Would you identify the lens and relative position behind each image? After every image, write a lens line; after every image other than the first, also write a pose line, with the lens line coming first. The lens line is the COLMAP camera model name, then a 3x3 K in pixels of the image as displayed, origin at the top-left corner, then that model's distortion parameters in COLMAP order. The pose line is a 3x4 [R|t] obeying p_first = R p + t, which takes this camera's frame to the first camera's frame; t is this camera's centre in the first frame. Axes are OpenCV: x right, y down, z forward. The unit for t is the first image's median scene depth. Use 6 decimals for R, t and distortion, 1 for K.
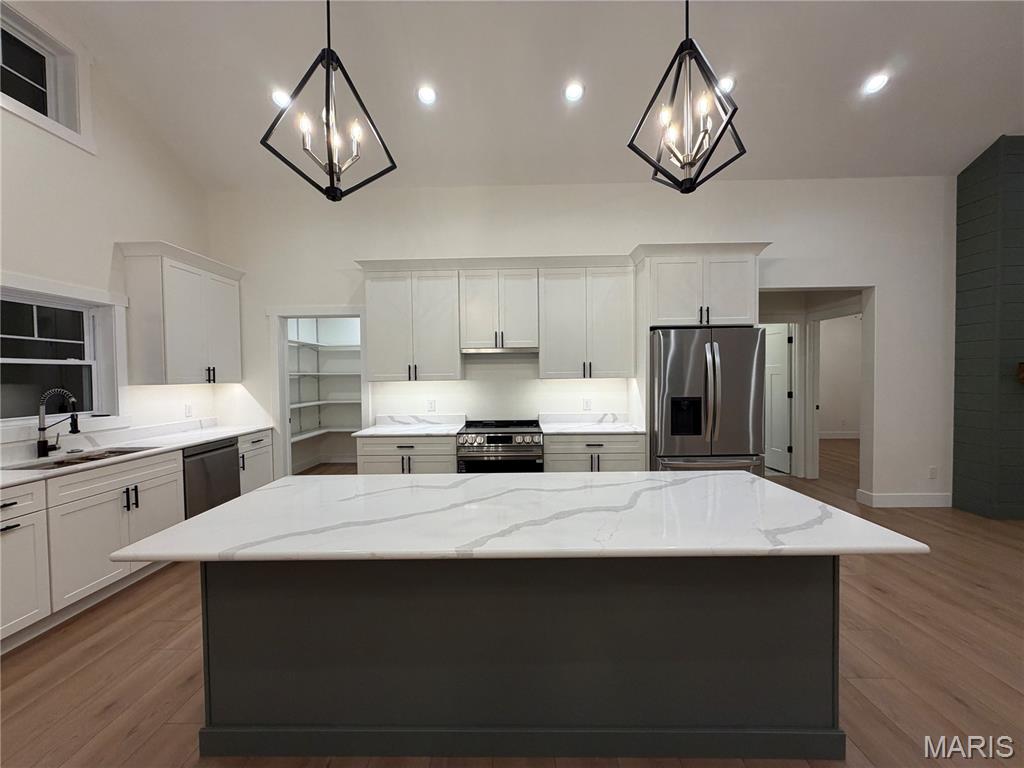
lens RADIAL K [[407.5, 0, 510.5], [0, 407.5, 385.5], [0, 0, 1]] dist [0.000907, -0.000128]
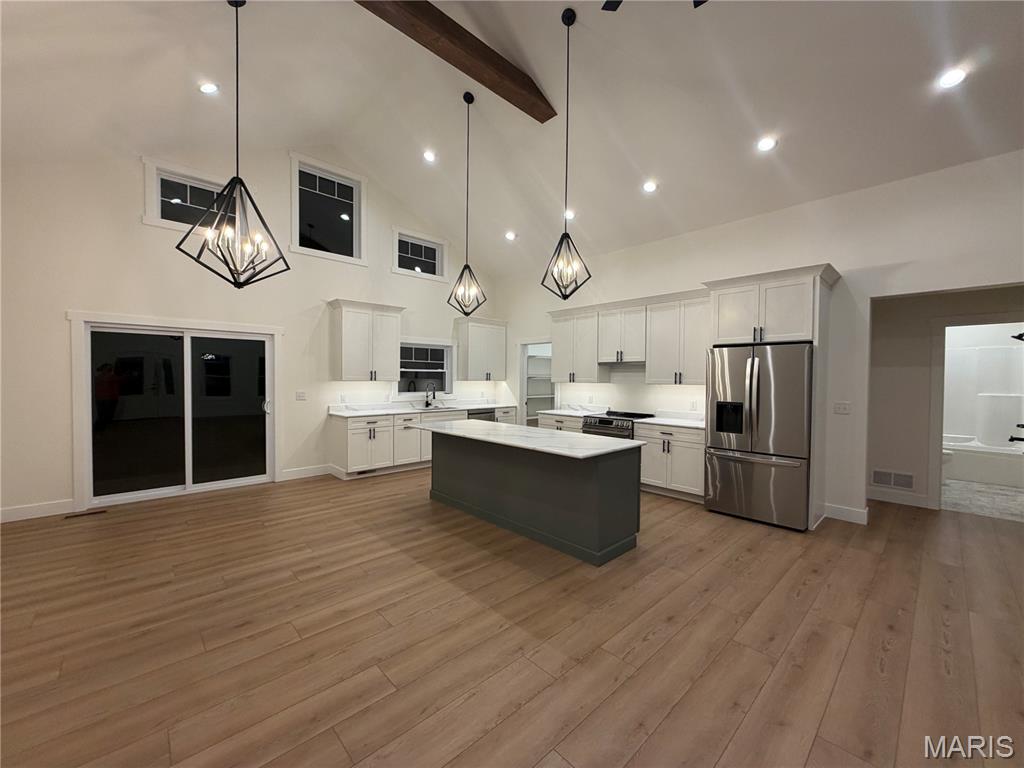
lens RADIAL K [[407.5, 0, 510.5], [0, 407.5, 385.5], [0, 0, 1]] dist [0.000907, -0.000128]
pose [[0.699259, 0.034156, -0.714052, 0.822689], [-0.036919, 0.999250, 0.011644, -0.011031], [0.713915, 0.018220, 0.699996, -0.337915]]
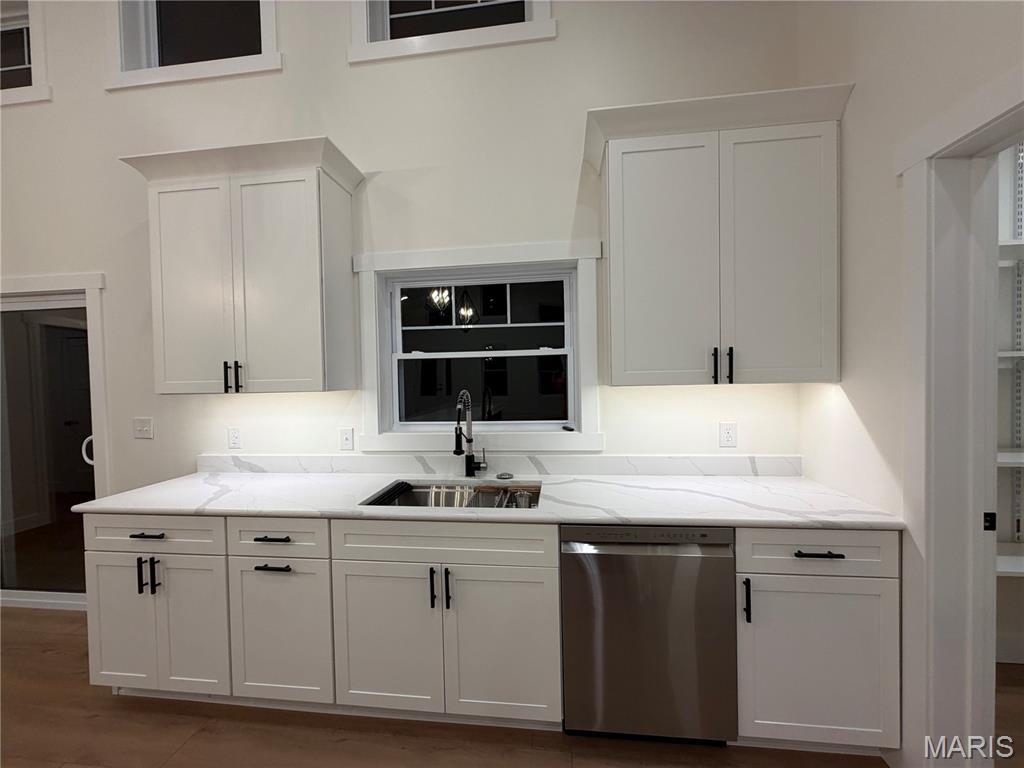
lens RADIAL K [[407.5, 0, 510.5], [0, 407.5, 385.5], [0, 0, 1]] dist [0.000907, -0.000128]
pose [[-0.098846, 0.037428, -0.994399, -0.291654], [-0.003411, 0.999274, 0.037950, -0.021231], [0.995097, 0.007143, -0.098646, 0.877796]]
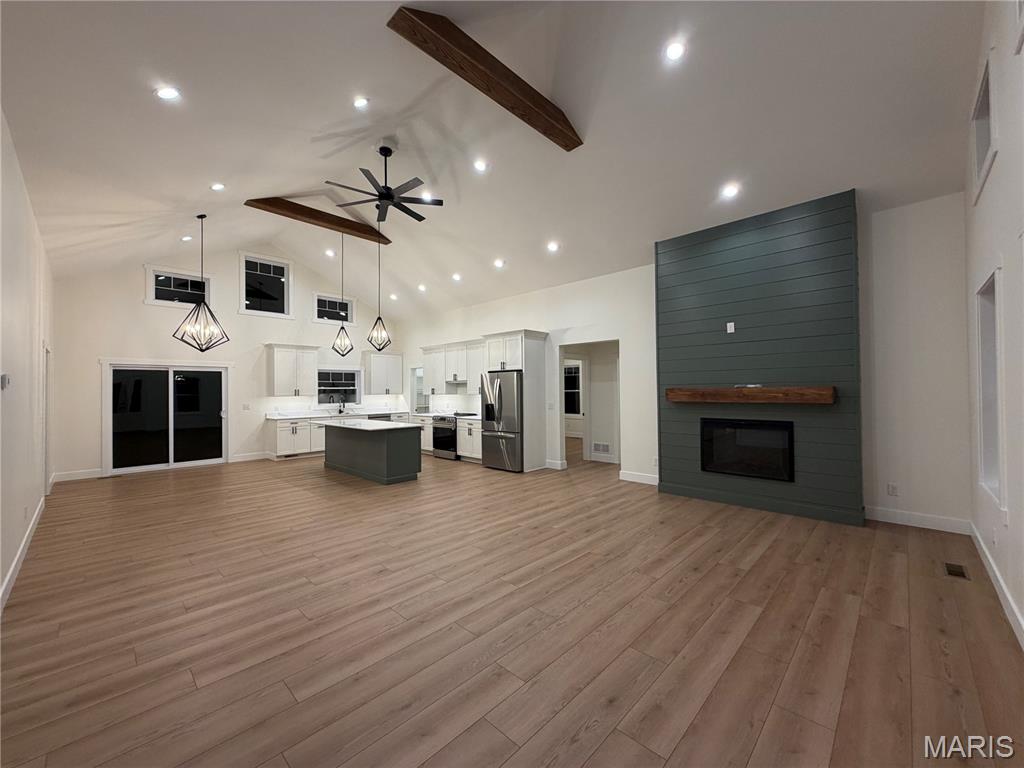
lens RADIAL K [[407.5, 0, 510.5], [0, 407.5, 385.5], [0, 0, 1]] dist [0.000907, -0.000128]
pose [[0.733070, -0.001932, -0.680151, 1.947888], [-0.017855, 0.999597, -0.022084, -0.022702], [0.679919, 0.028333, 0.732740, -0.526069]]
